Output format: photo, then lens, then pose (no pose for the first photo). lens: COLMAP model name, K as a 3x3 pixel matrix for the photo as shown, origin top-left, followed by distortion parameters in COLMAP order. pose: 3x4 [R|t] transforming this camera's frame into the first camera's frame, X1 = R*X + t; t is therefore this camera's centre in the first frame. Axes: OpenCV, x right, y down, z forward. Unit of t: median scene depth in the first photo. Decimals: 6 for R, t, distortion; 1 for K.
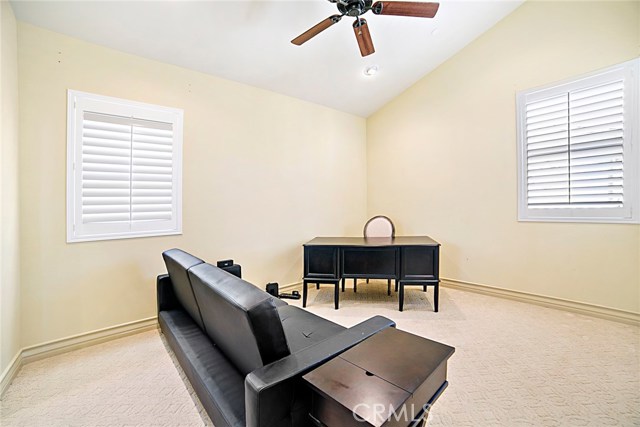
lens RADIAL K [[263.6, 0, 318.1], [0, 263.6, 210.5], [0, 0, 1]] dist [-0.063676, 0.025794]
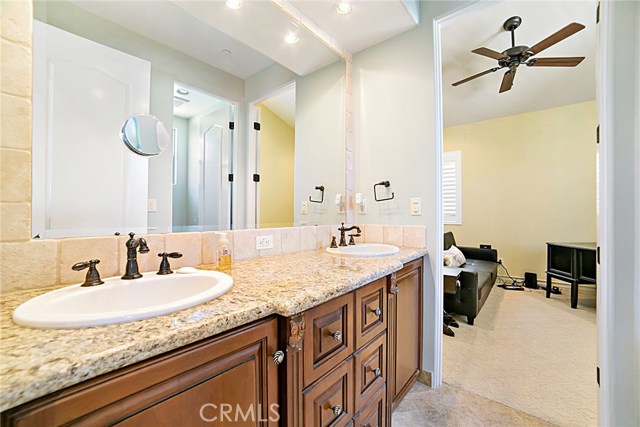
lens RADIAL K [[263.6, 0, 318.1], [0, 263.6, 210.5], [0, 0, 1]] dist [-0.063676, 0.025794]
pose [[0.160256, 0.019248, -0.986888, 0.990097], [-0.011926, 0.999775, 0.017563, -0.019239], [0.987003, 0.008955, 0.160450, -0.183117]]
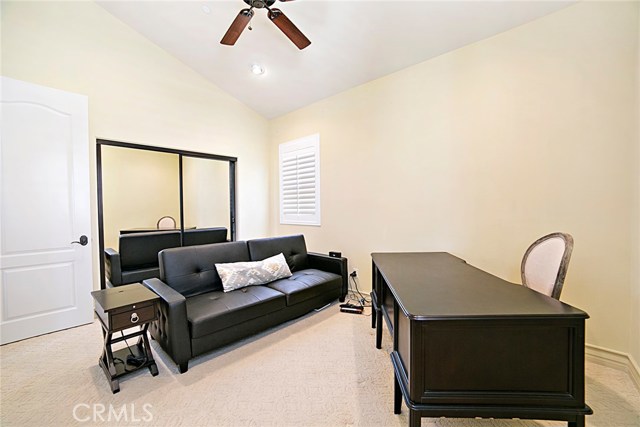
lens RADIAL K [[263.6, 0, 318.1], [0, 263.6, 210.5], [0, 0, 1]] dist [-0.063676, 0.025794]
pose [[0.107989, 0.037230, -0.993455, 0.841088], [-0.002840, 0.999306, 0.037141, -0.039098], [0.994148, -0.001189, 0.108019, 0.844820]]
